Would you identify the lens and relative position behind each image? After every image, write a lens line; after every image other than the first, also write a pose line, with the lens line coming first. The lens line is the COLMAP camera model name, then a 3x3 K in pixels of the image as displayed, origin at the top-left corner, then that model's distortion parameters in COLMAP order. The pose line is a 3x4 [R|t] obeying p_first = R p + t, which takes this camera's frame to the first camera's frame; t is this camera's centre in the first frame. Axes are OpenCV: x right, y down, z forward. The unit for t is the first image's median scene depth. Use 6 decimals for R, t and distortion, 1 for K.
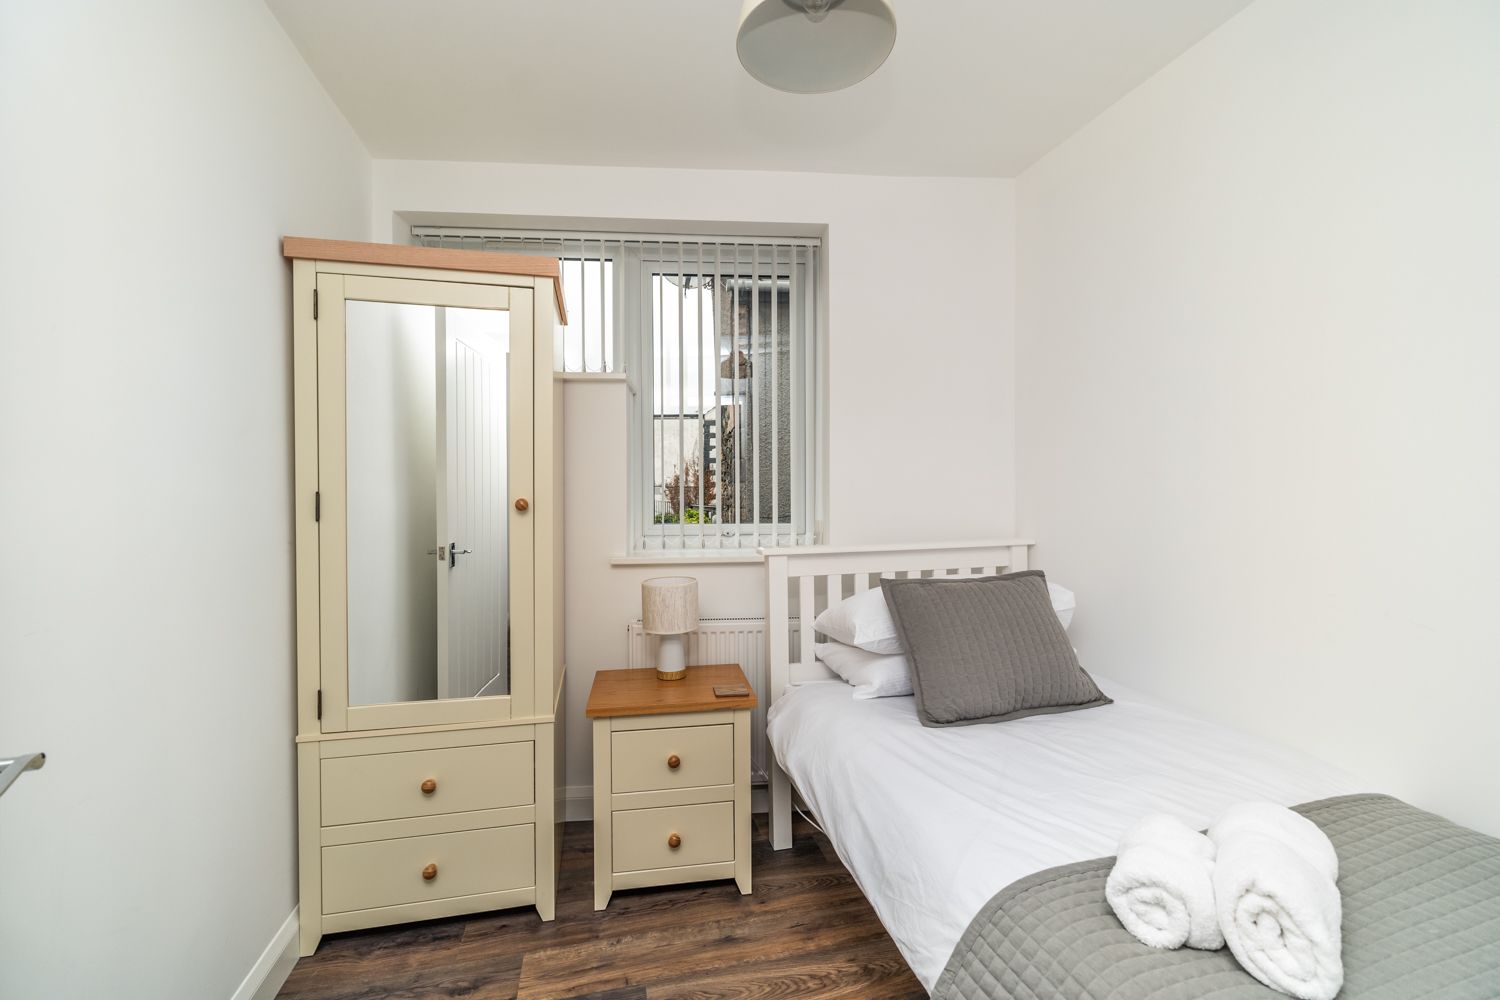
lens RADIAL K [[648.1, 0, 762.8], [0, 648.1, 501.6], [0, 0, 1]] dist [0.001768, -0.000331]
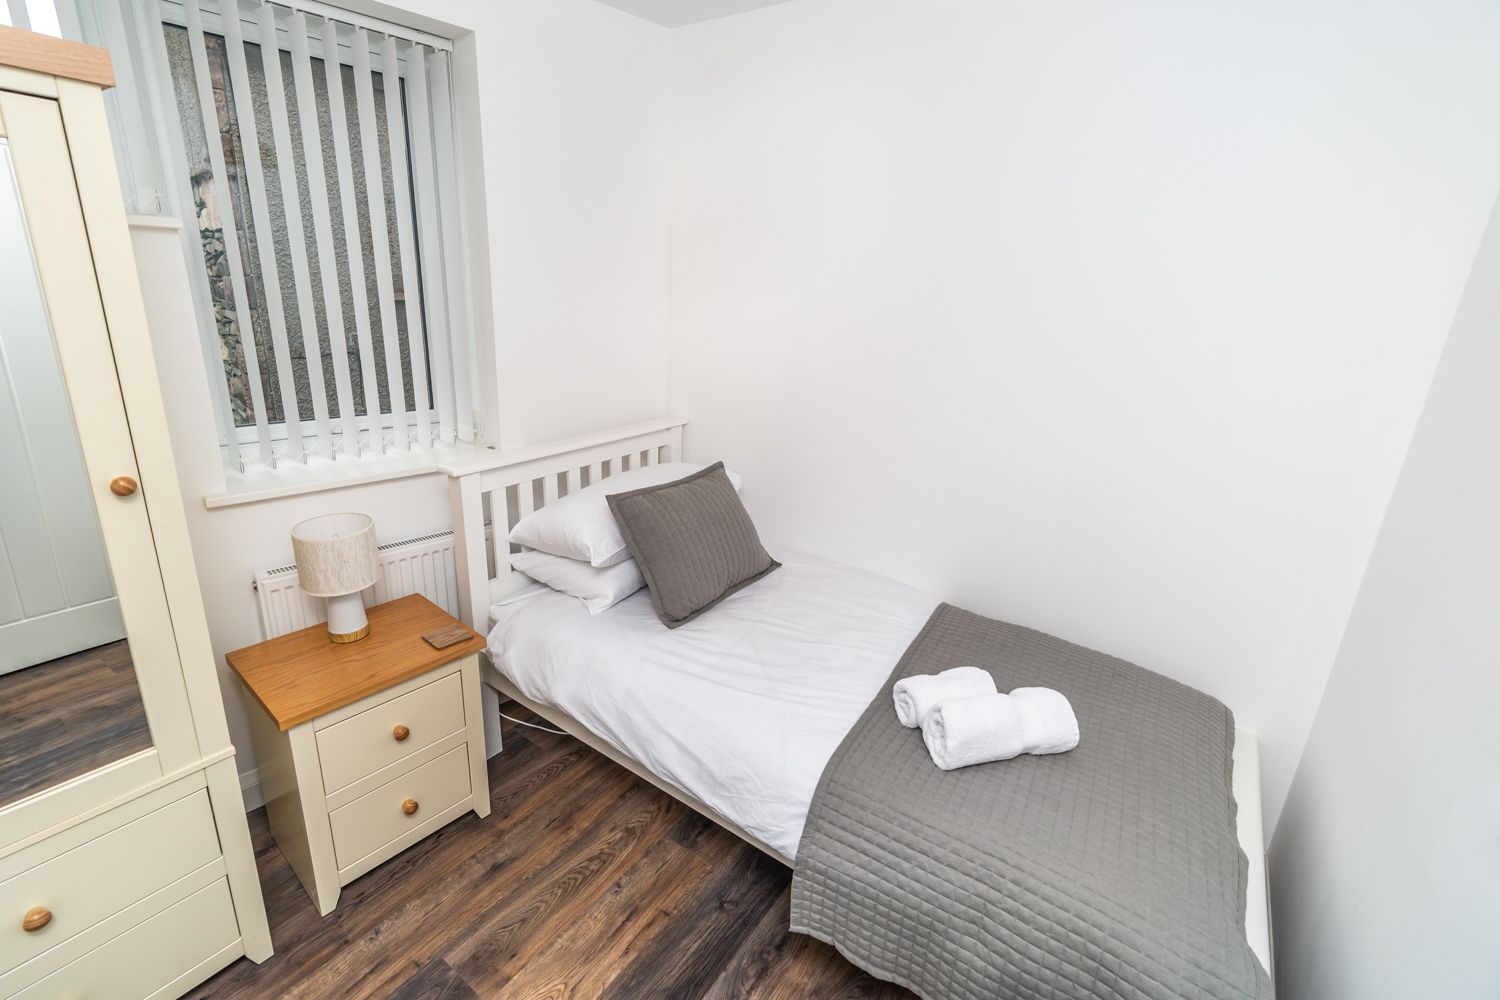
lens RADIAL K [[648.1, 0, 760.3], [0, 648.1, 495.0], [0, 0, 1]] dist [0.001768, -0.000331]
pose [[0.758703, -0.148233, 0.634348, -0.297767], [-0.044747, 0.959608, 0.277758, -0.186239], [-0.649899, -0.239121, 0.721424, 0.138349]]
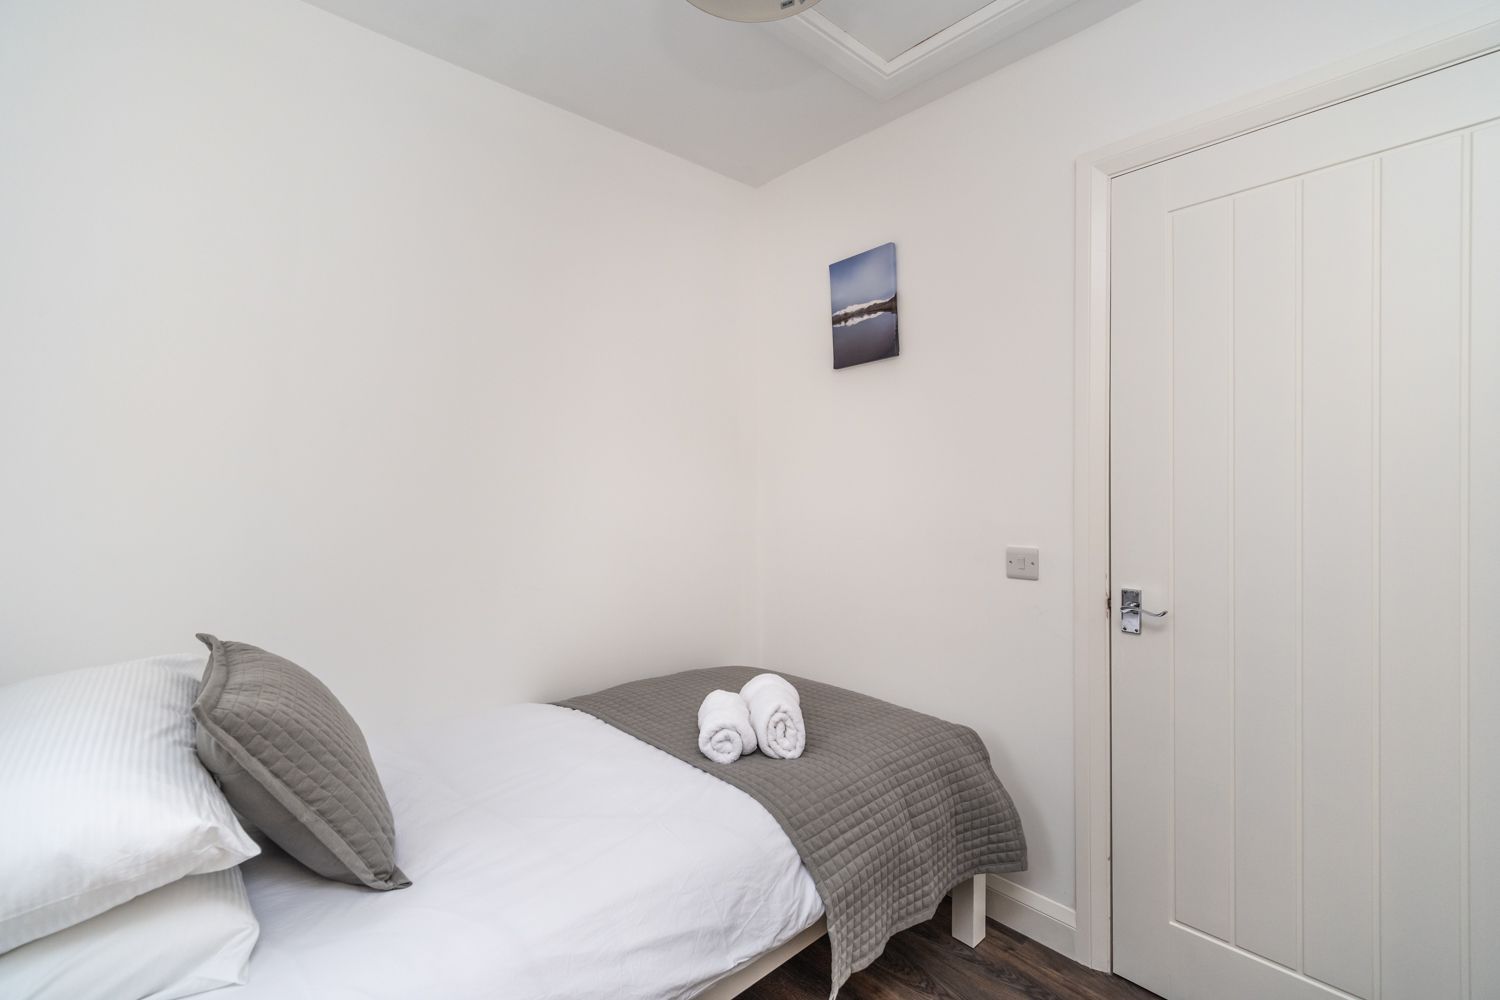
lens RADIAL K [[648.1, 0, 752.5], [0, 648.1, 497.4], [0, 0, 1]] dist [0.001768, -0.000331]
pose [[-0.475249, 0.000821, 0.879851, -0.417722], [0.011132, 0.999925, 0.005080, -0.013681], [-0.879781, 0.012209, -0.475222, 0.940756]]
